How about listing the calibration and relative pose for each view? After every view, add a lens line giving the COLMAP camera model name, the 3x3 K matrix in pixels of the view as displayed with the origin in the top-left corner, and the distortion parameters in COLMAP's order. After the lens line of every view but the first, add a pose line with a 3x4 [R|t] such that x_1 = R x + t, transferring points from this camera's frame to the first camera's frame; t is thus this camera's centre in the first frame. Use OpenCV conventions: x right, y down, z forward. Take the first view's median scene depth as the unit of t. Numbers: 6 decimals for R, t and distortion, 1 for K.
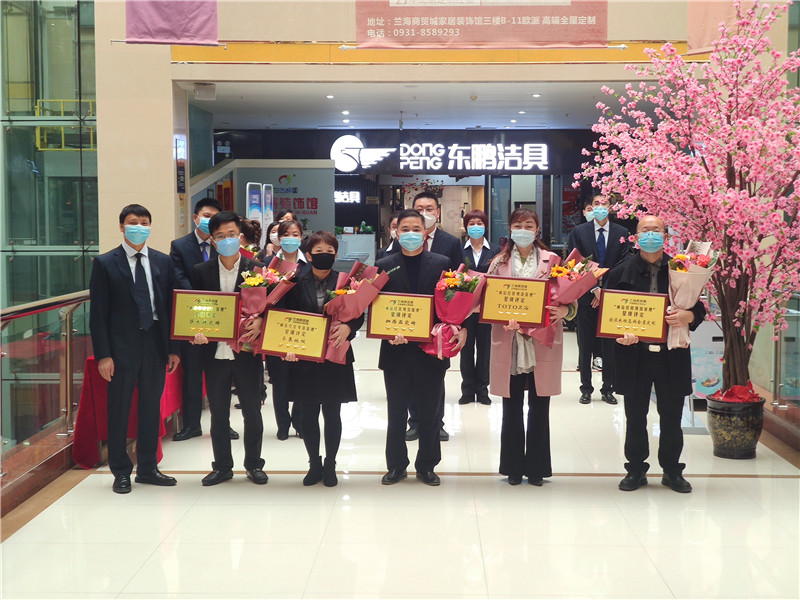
lens RADIAL K [[1241.5, 0, 402.1], [0, 1241.5, 294.8], [0, 0, 1]] dist [0.242461, -0.978092]
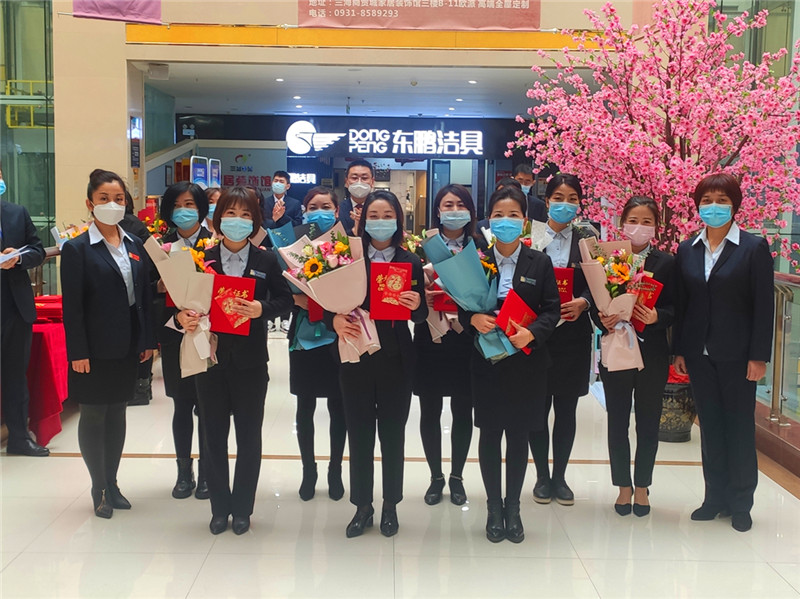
lens RADIAL K [[1053.5, 0, 385.1], [0, 1053.5, 282.9], [0, 0, 1]] dist [0.069692, 0.007767]
pose [[0.999626, 0.011445, 0.024820, 0.016006], [-0.011828, 0.999812, 0.015358, -0.000133], [-0.024640, -0.015646, 0.999574, 0.121853]]
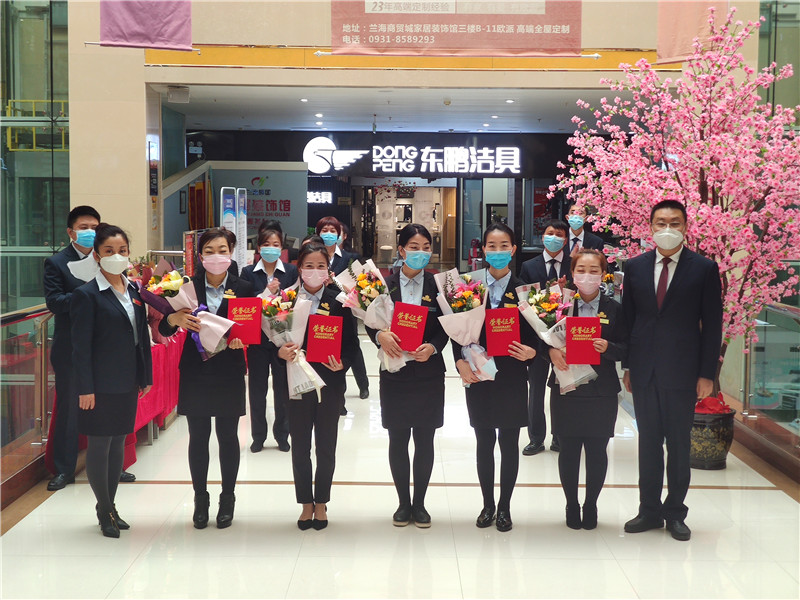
lens RADIAL K [[1241.5, 0, 402.1], [0, 1241.5, 294.8], [0, 0, 1]] dist [0.242461, -0.978092]
pose [[0.999688, 0.006079, 0.024243, -0.003273], [-0.006119, 0.999980, 0.001583, -0.006254], [-0.024232, -0.001730, 0.999705, -0.003636]]
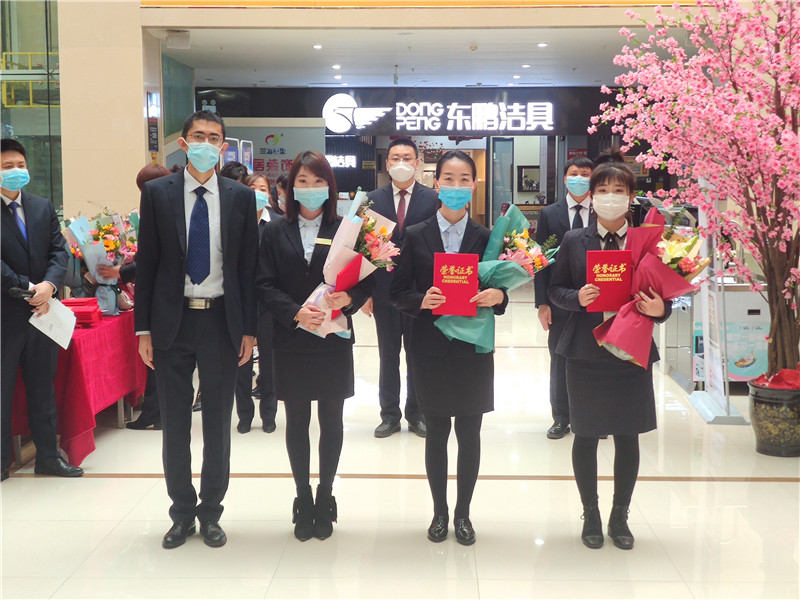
lens RADIAL K [[1241.5, 0, 402.1], [0, 1241.5, 294.8], [0, 0, 1]] dist [0.242461, -0.978092]
pose [[0.999999, -0.000698, -0.001245, 0.007476], [0.000729, 0.999695, 0.024670, 0.001245], [0.001228, -0.024671, 0.999695, 0.100299]]
